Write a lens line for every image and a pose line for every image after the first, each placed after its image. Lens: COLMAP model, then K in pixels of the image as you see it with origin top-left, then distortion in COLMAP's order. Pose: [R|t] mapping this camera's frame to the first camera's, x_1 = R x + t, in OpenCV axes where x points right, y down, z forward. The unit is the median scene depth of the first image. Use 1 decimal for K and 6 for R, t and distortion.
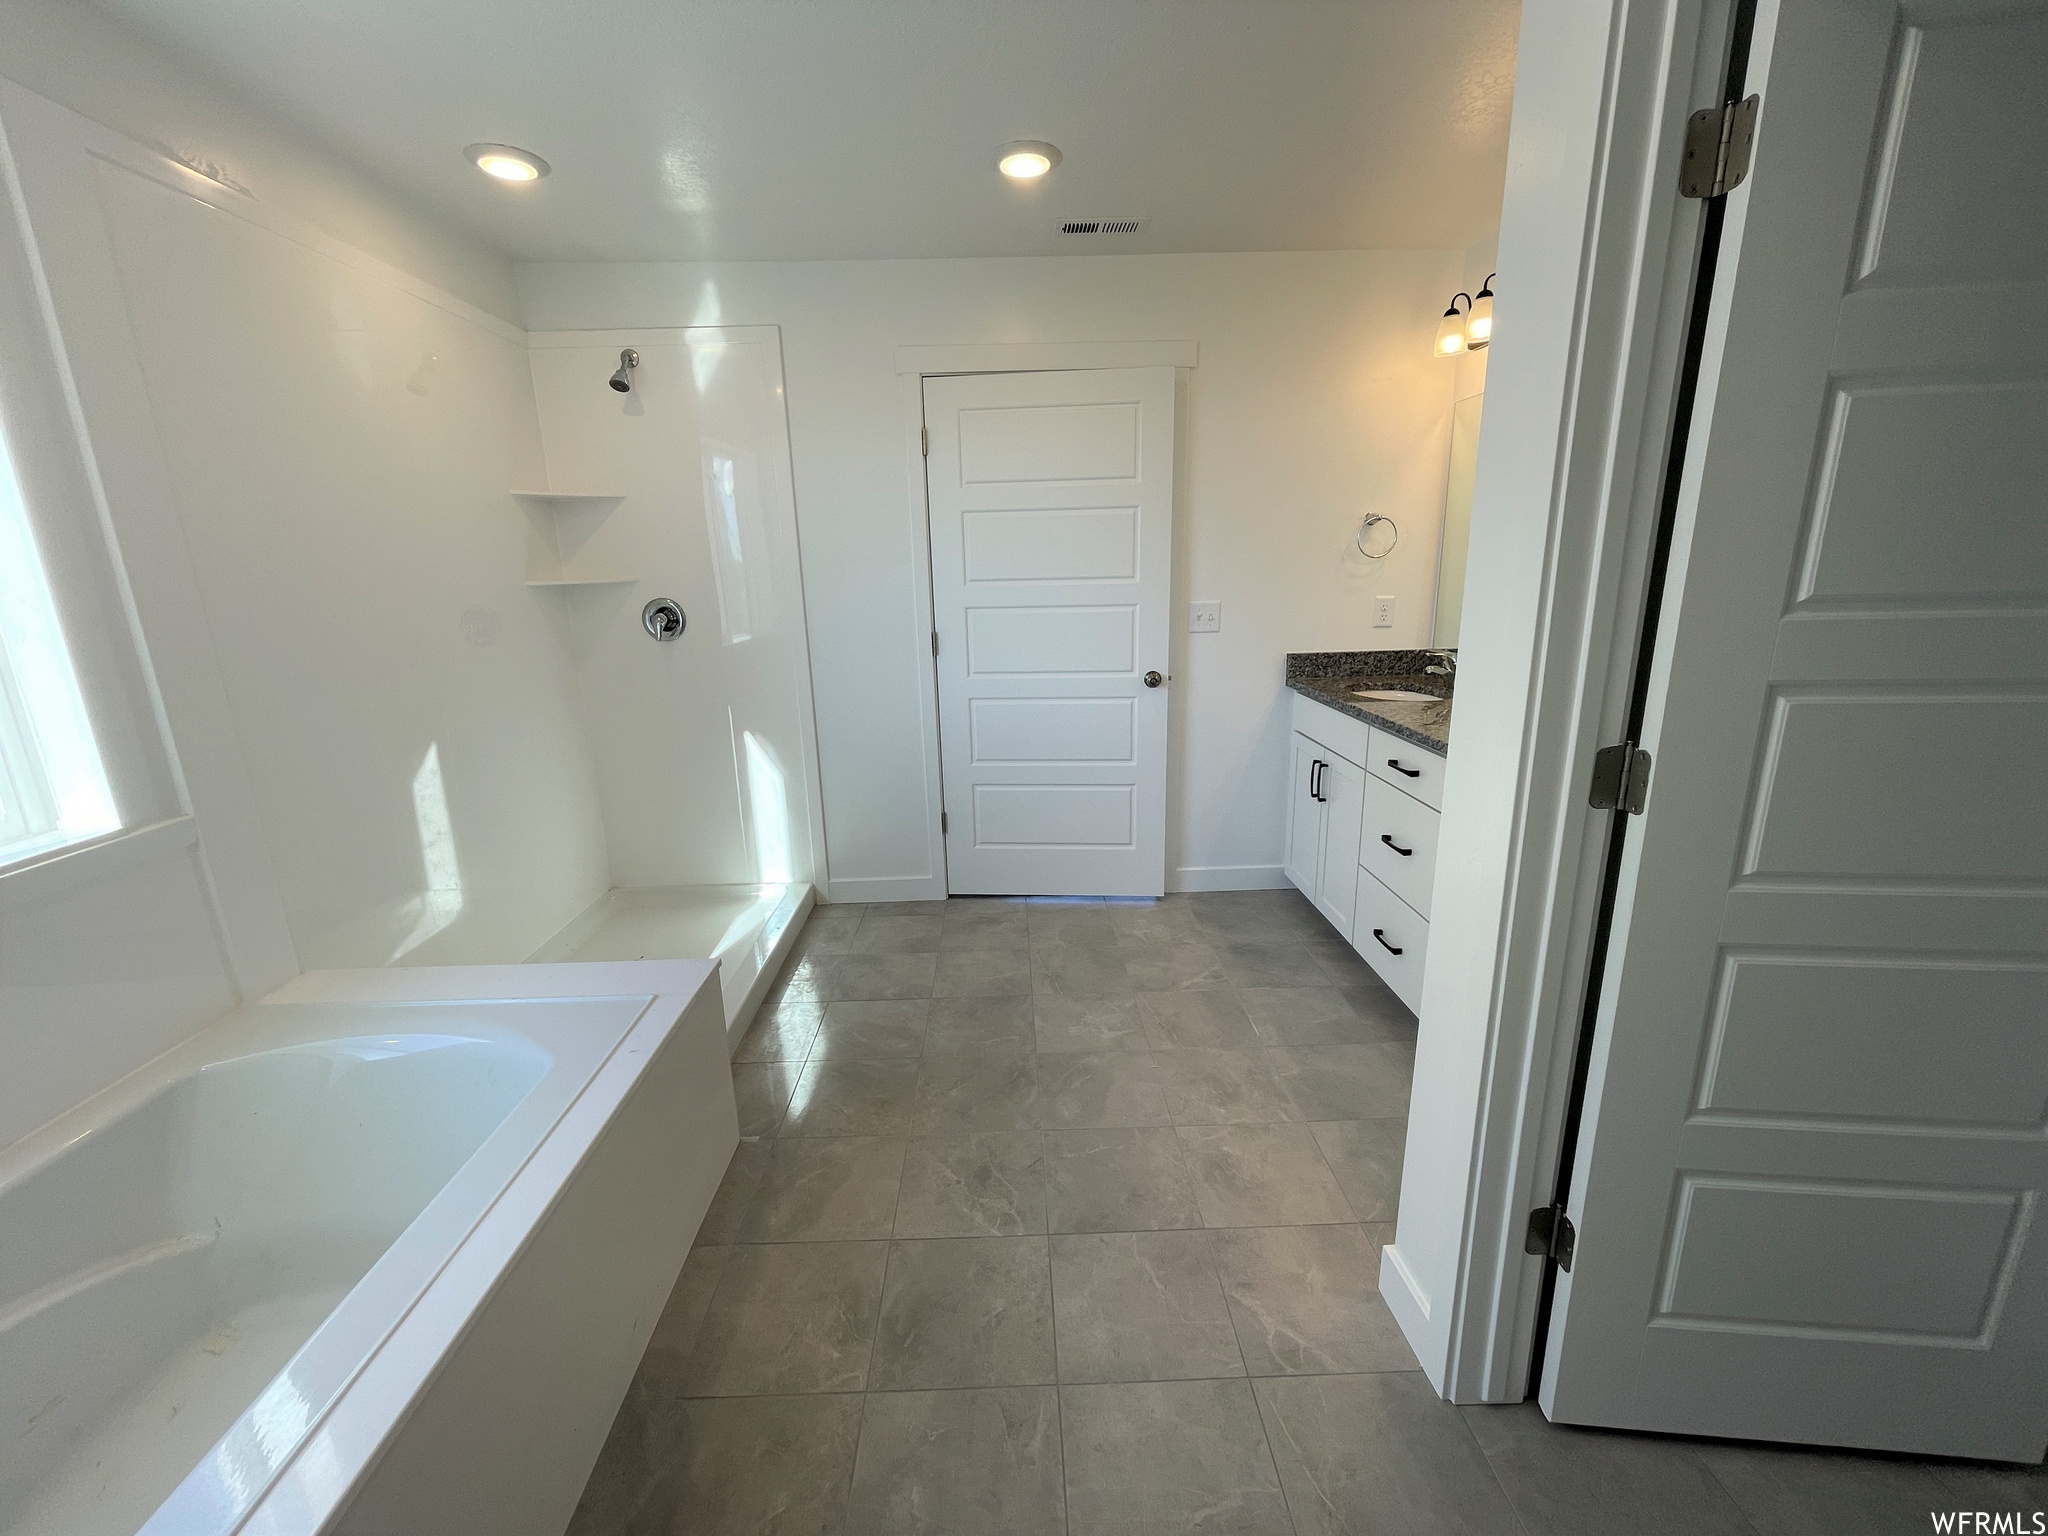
lens RADIAL K [[825.8, 0, 1015.1], [0, 825.8, 762.1], [0, 0, 1]] dist [-0.000353, -0.000006]
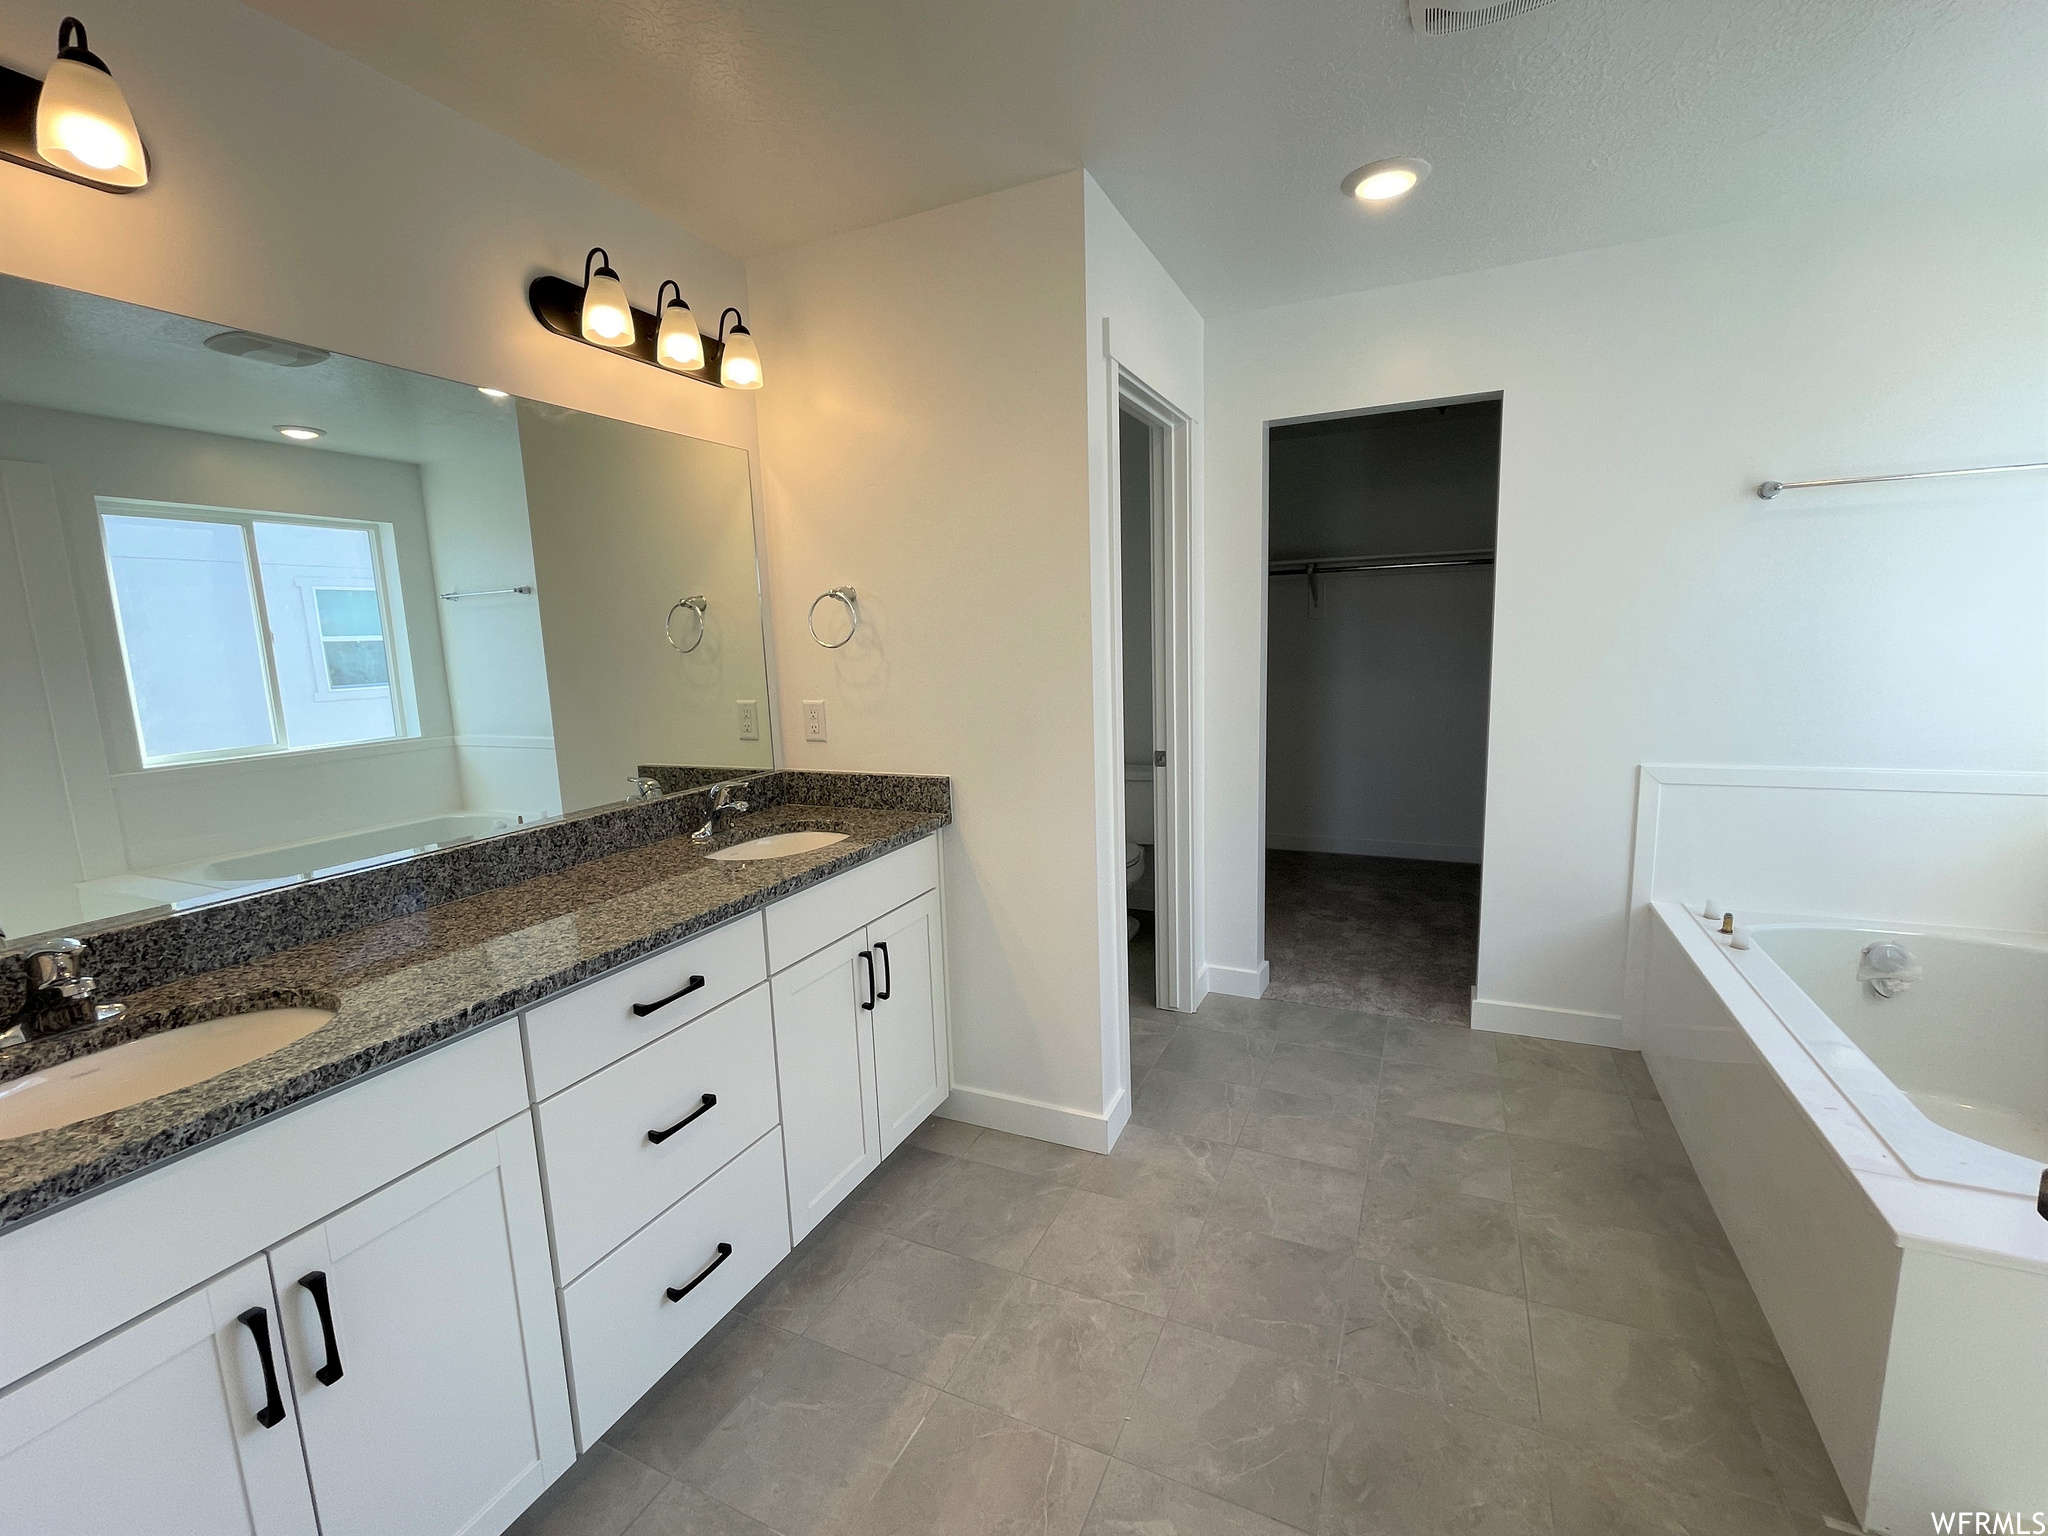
lens RADIAL K [[887.1, 0, 1022.1], [0, 887.1, 780.7], [0, 0, 1]] dist [0.000634, 0.001178]
pose [[-0.897152, -0.019501, 0.441292, -0.055469], [0.157210, 0.919516, 0.360244, -0.379323], [-0.412800, 0.392569, -0.821880, 1.556401]]
